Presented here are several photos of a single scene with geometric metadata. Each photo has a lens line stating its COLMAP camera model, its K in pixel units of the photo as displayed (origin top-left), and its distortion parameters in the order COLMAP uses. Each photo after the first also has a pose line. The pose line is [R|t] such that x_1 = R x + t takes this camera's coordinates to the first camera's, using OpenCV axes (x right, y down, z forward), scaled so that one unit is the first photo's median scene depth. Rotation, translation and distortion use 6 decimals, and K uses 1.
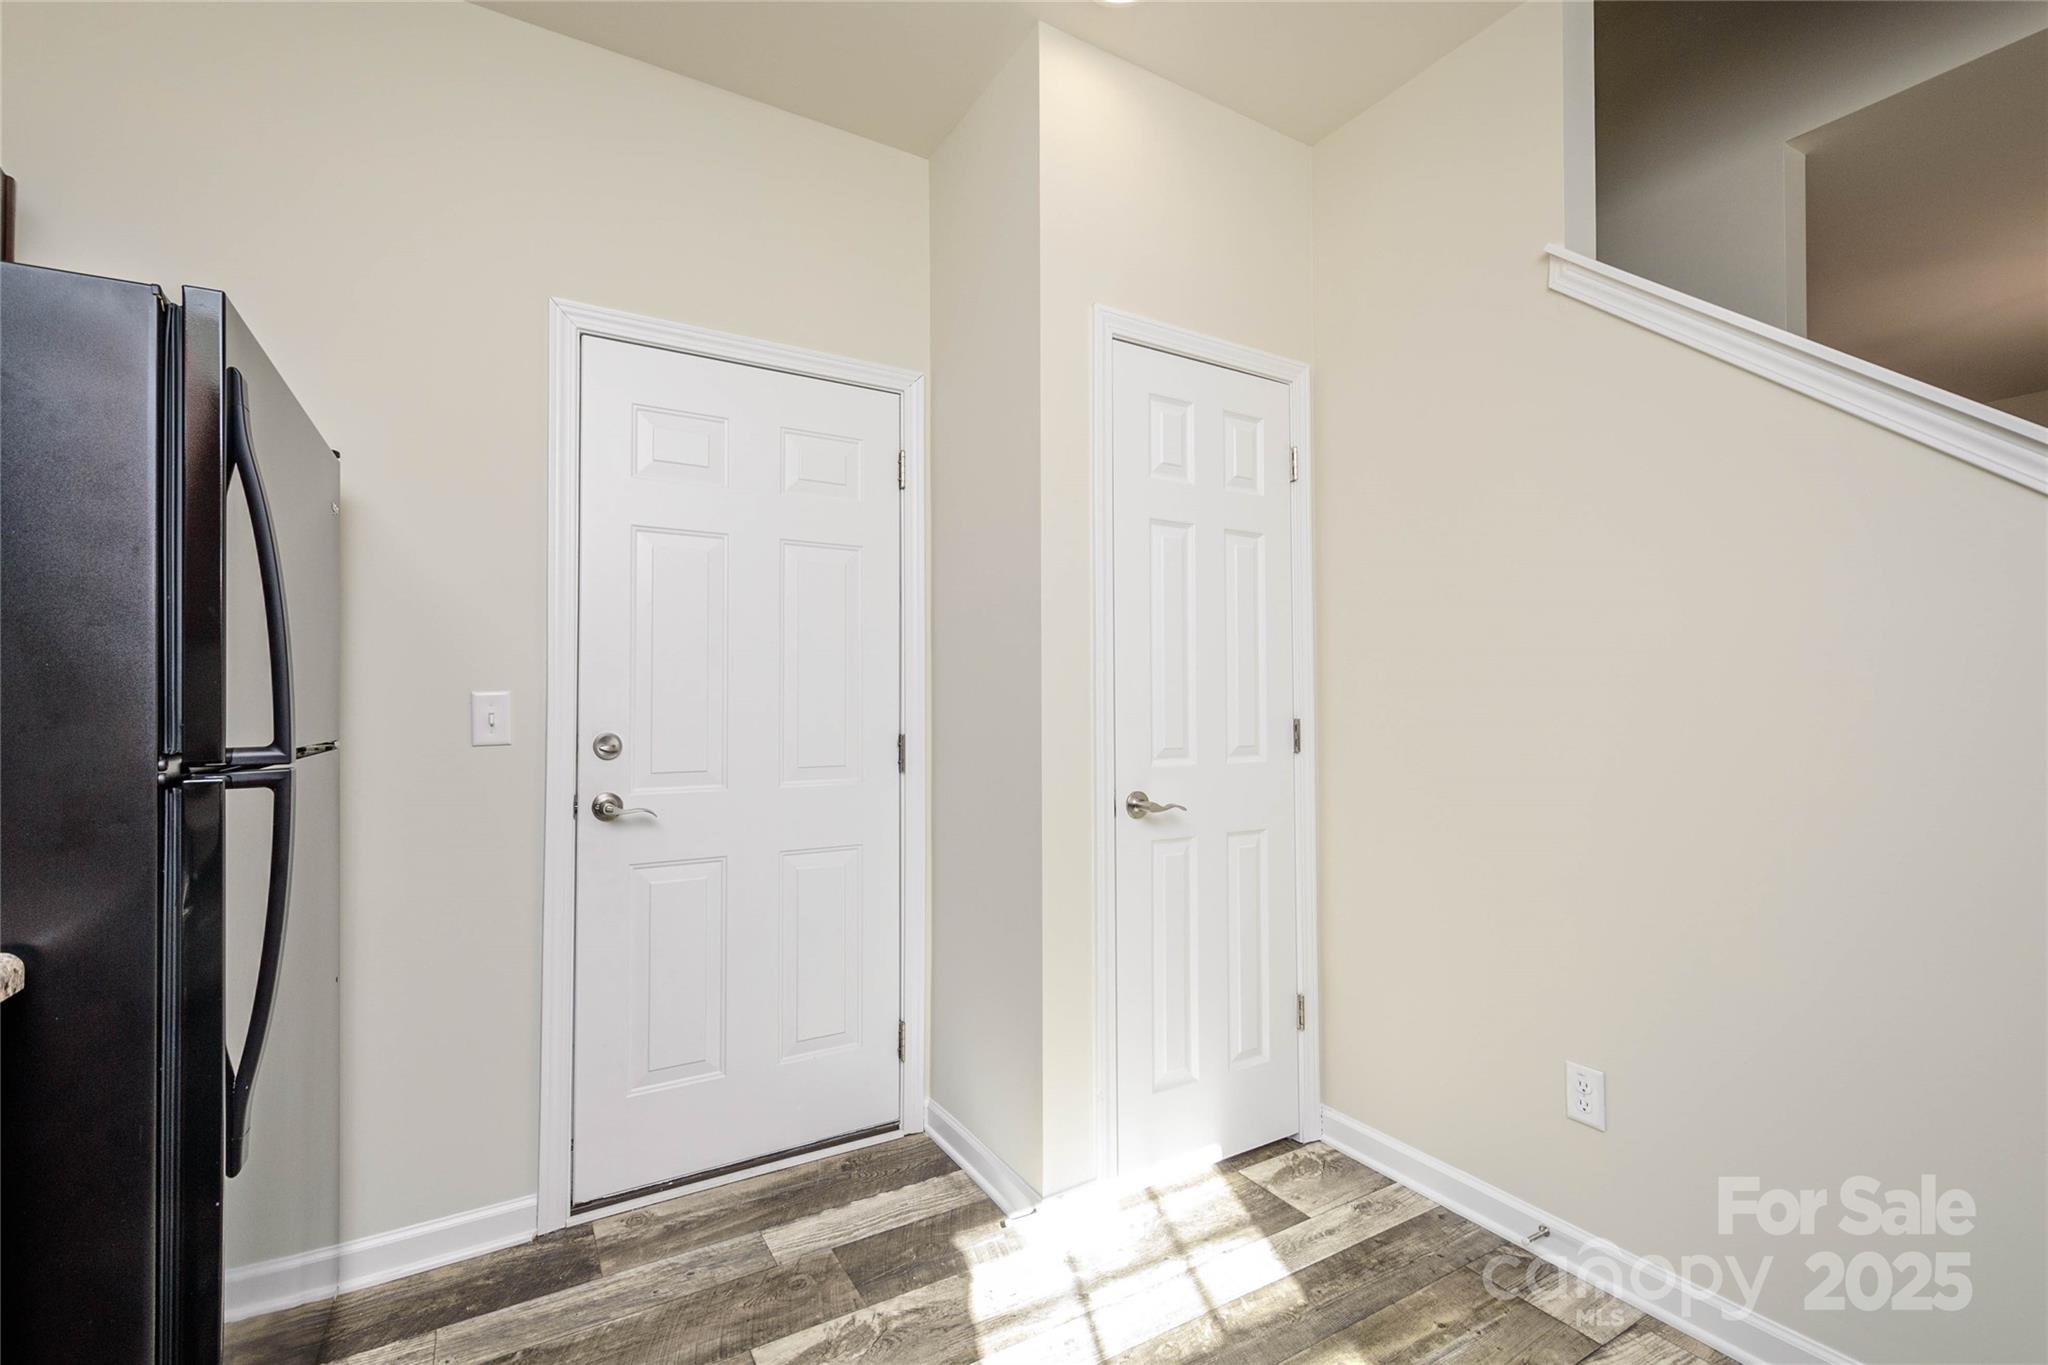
lens RADIAL K [[906.1, 0, 1022.8], [0, 906.1, 689.0], [0, 0, 1]] dist [0.004031, -0.000969]
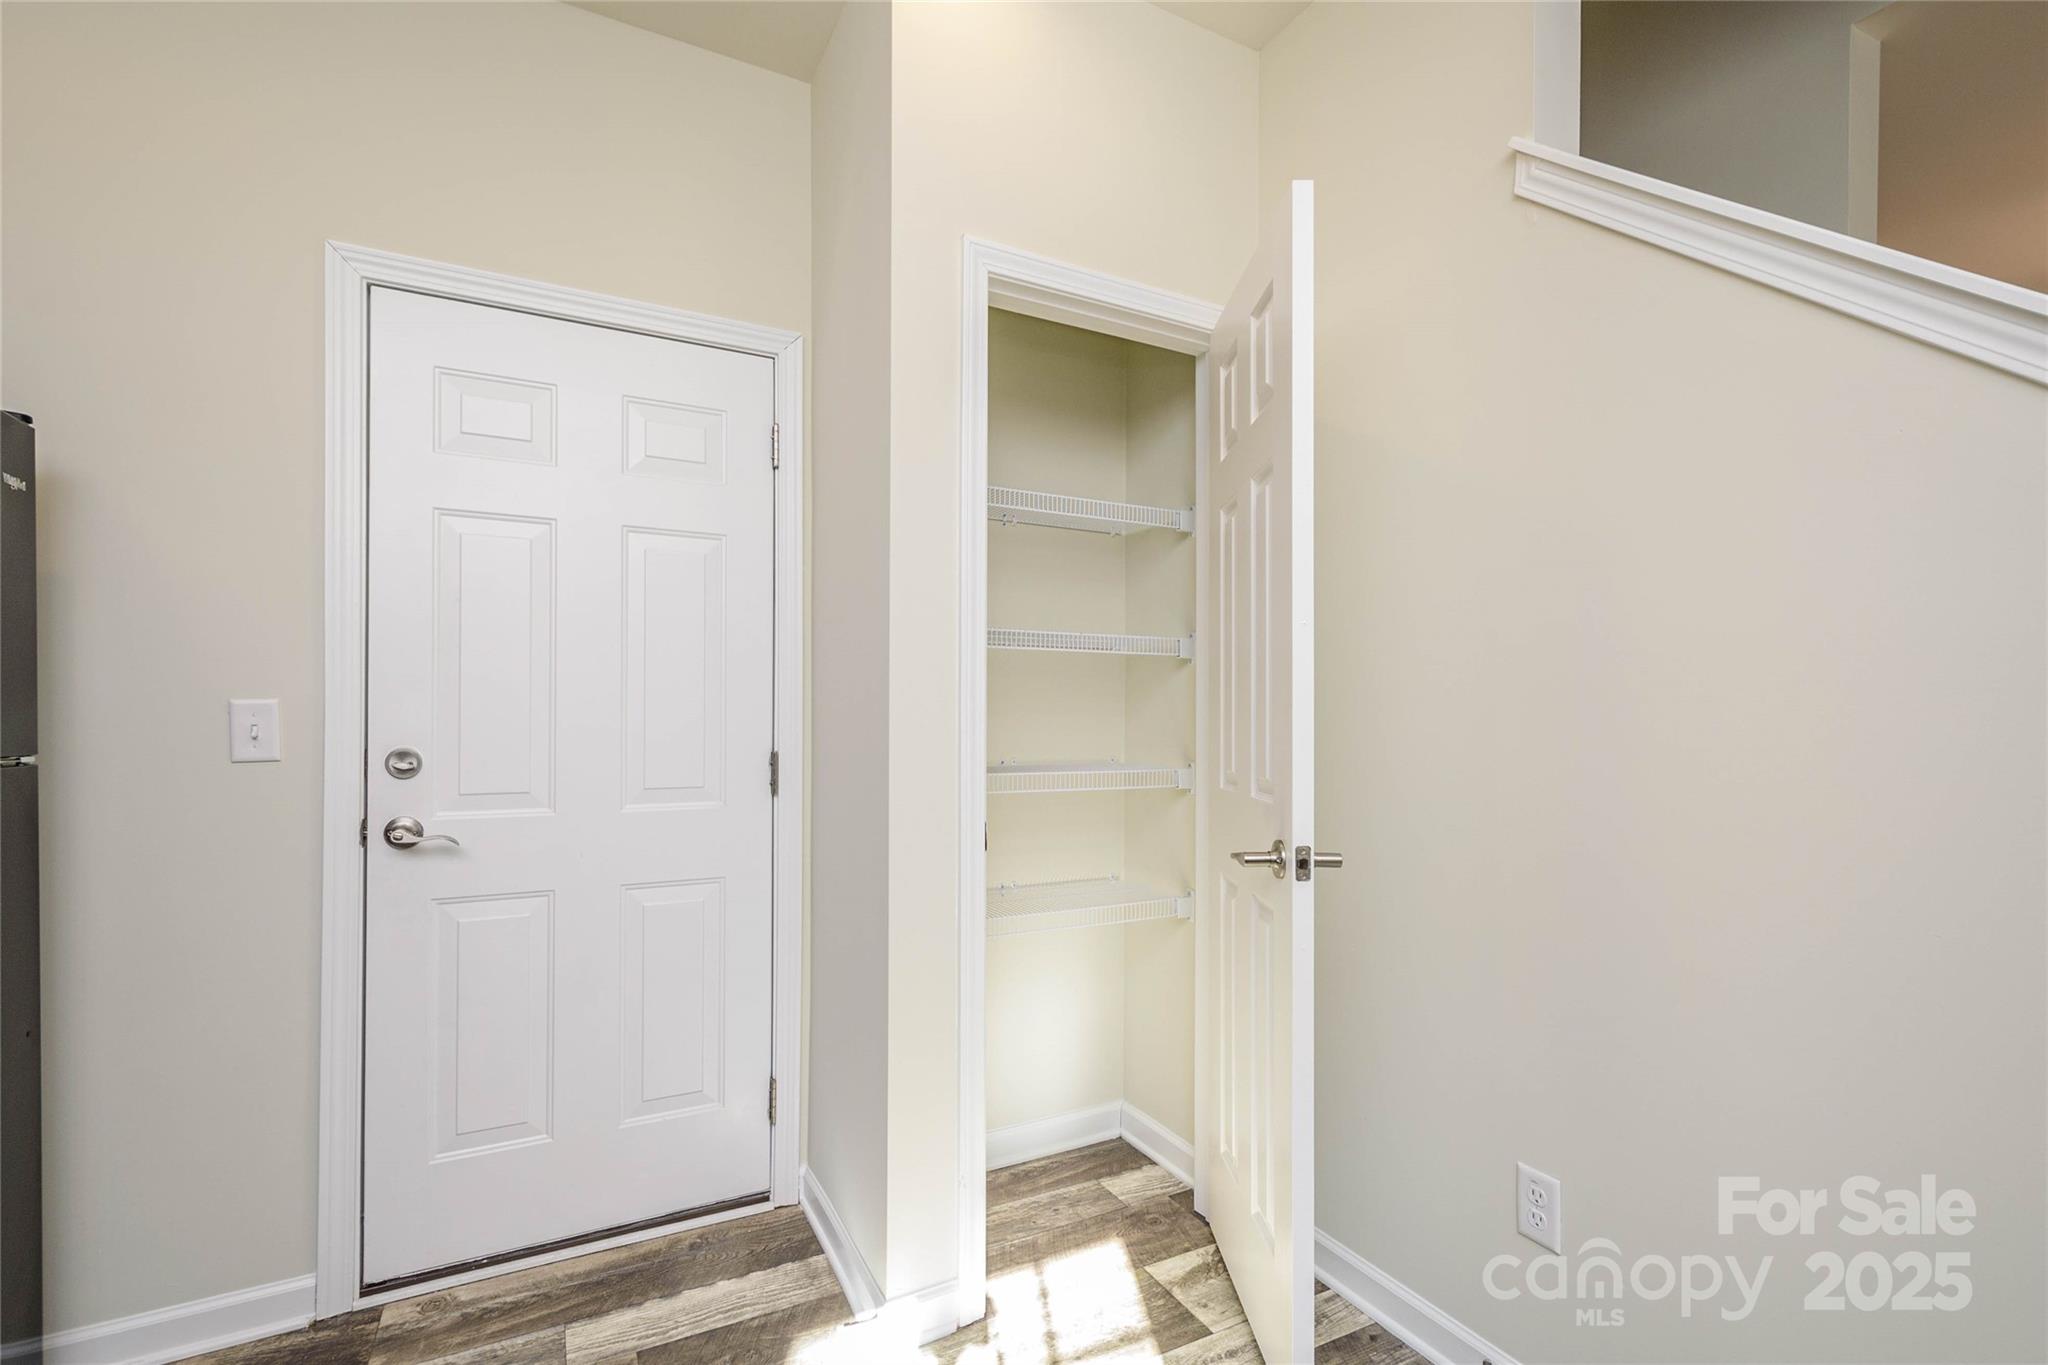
lens RADIAL K [[906.1, 0, 1059.9], [0, 906.1, 724.3], [0, 0, 1]] dist [0.004031, -0.000969]
pose [[0.998395, 0.004793, -0.056430, 0.217943], [-0.003591, 0.999765, 0.021371, 0.004610], [0.056519, -0.021134, 0.998178, 0.167540]]
